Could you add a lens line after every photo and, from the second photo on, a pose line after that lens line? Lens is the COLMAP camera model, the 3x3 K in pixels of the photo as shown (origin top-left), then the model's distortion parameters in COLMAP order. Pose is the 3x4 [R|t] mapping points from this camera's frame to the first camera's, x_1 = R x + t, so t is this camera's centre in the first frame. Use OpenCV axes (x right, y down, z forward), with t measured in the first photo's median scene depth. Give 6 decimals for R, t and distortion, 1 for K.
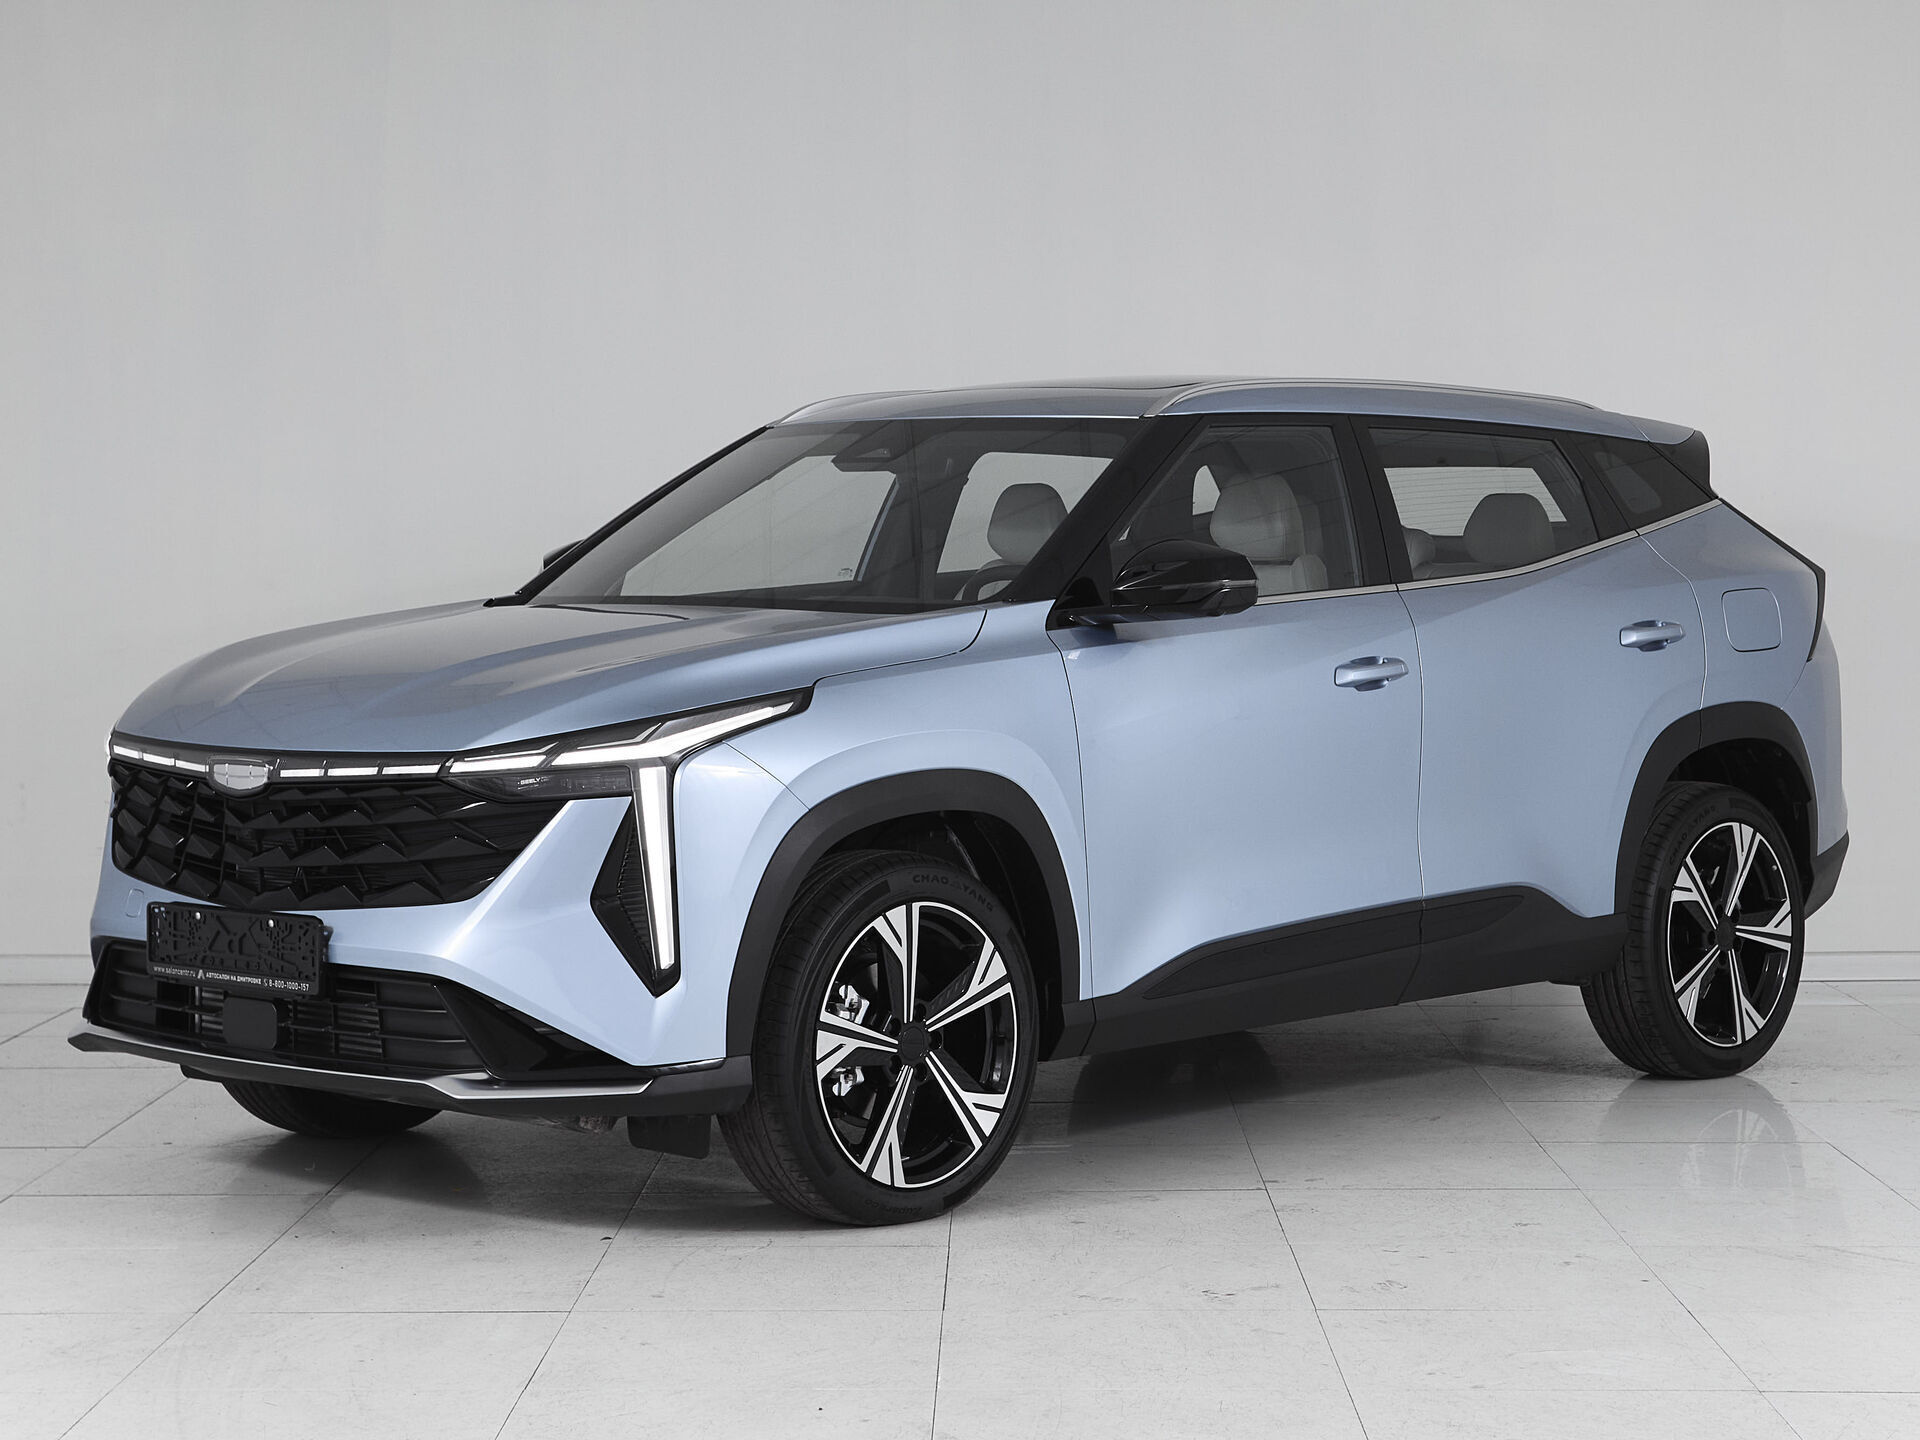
lens RADIAL K [[2780.9, 0, 970.9], [0, 2780.9, 710.0], [0, 0, 1]] dist [0.004280, 0.000000]
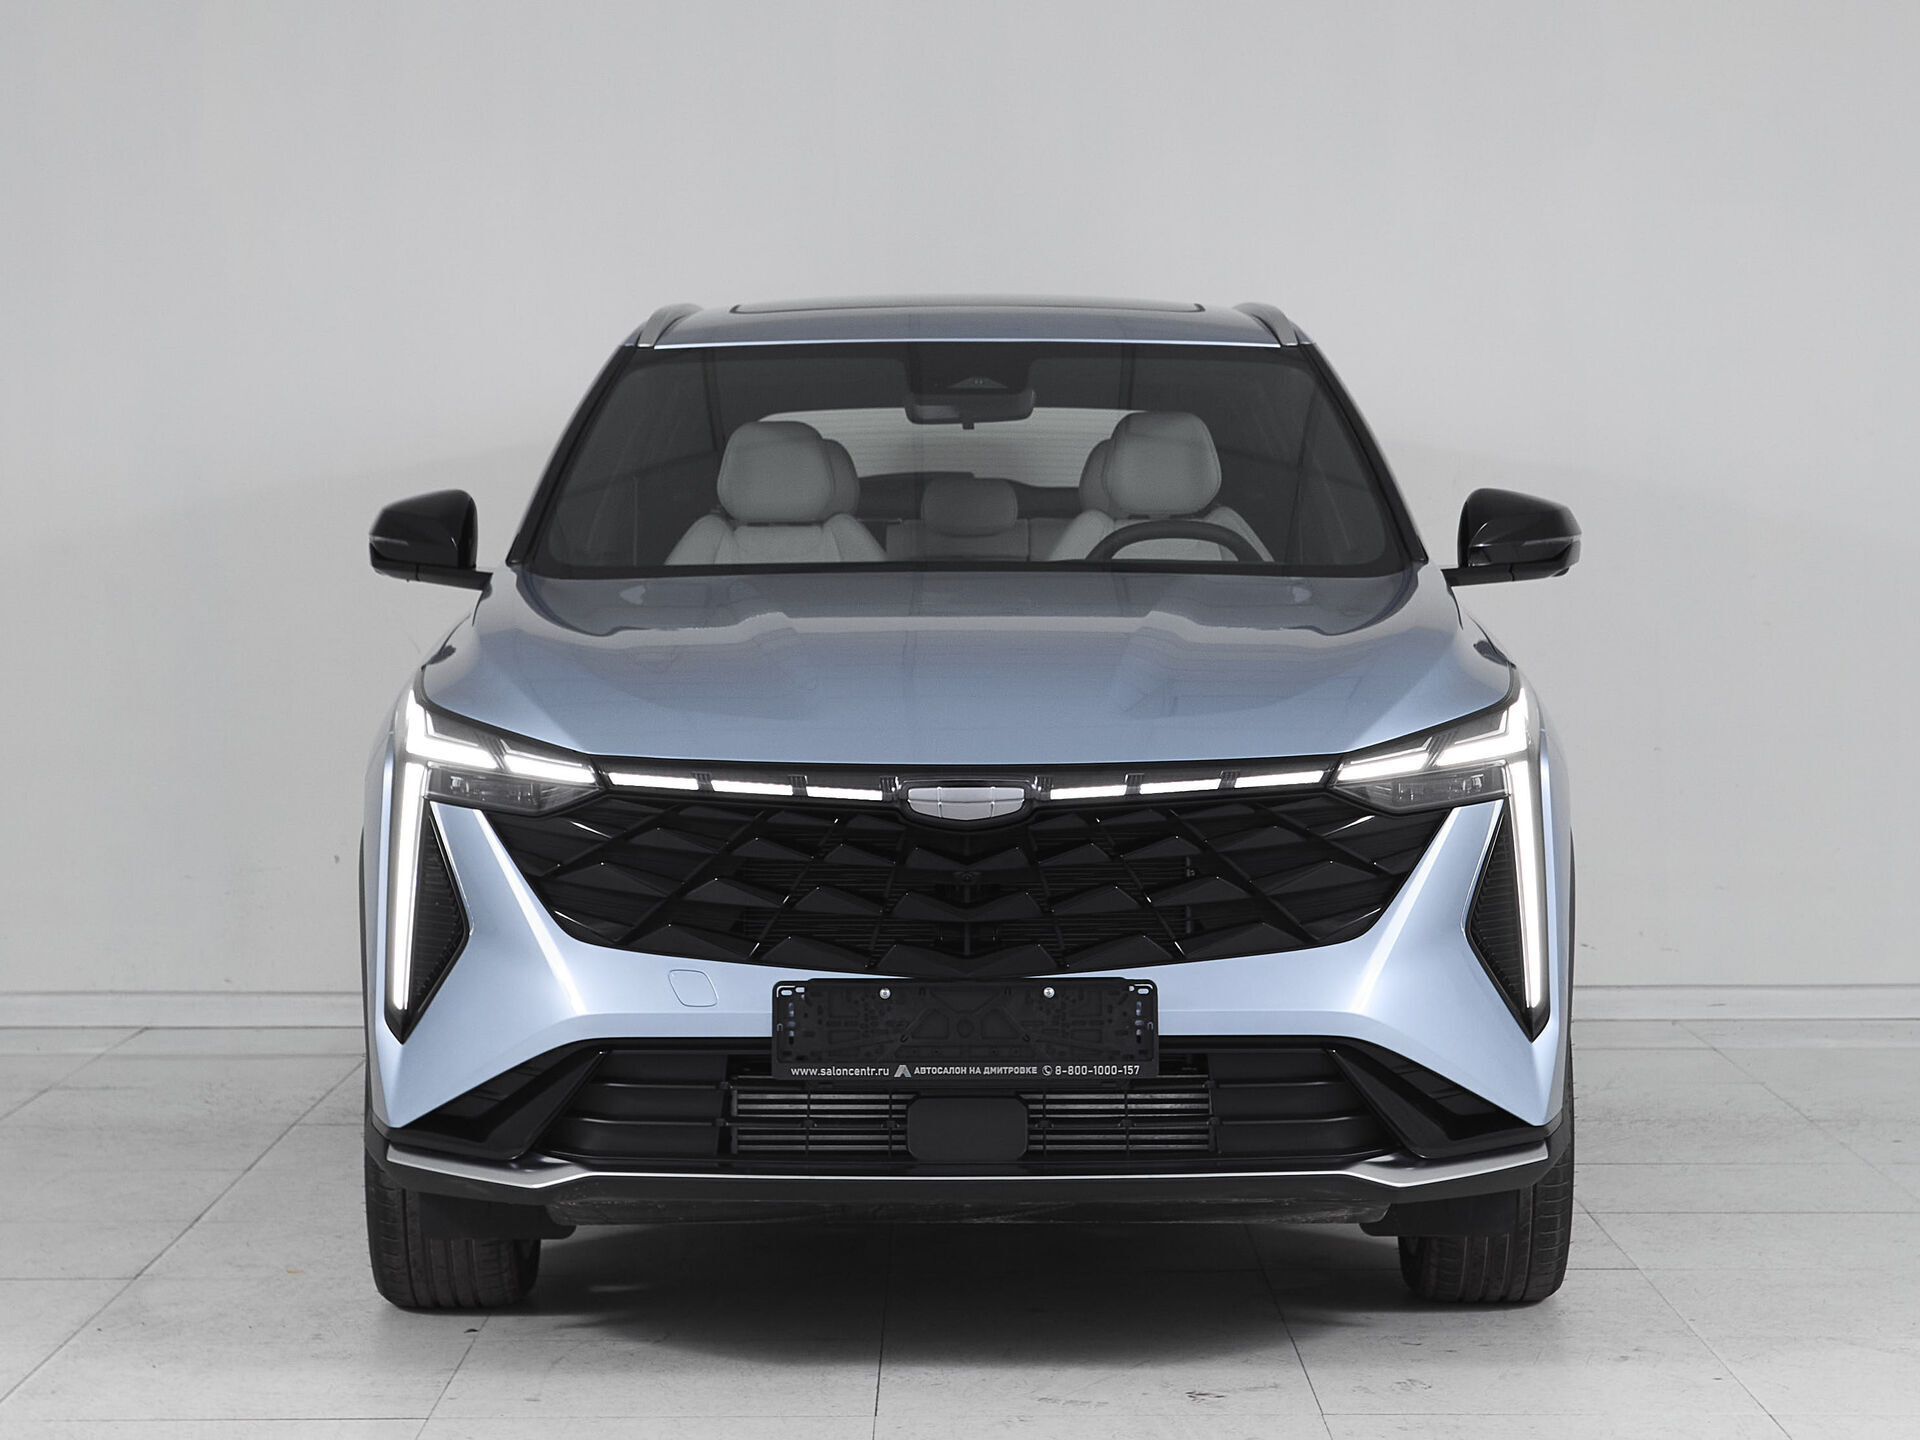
lens RADIAL K [[2780.9, 0, 960.1], [0, 2780.9, 726.1], [0, 0, 1]] dist [0.004280, 0.000000]
pose [[0.863862, -0.032272, 0.502694, -0.655768], [0.036079, 0.999347, 0.002155, 0.001459], [-0.502435, 0.016275, 0.864462, 0.357257]]
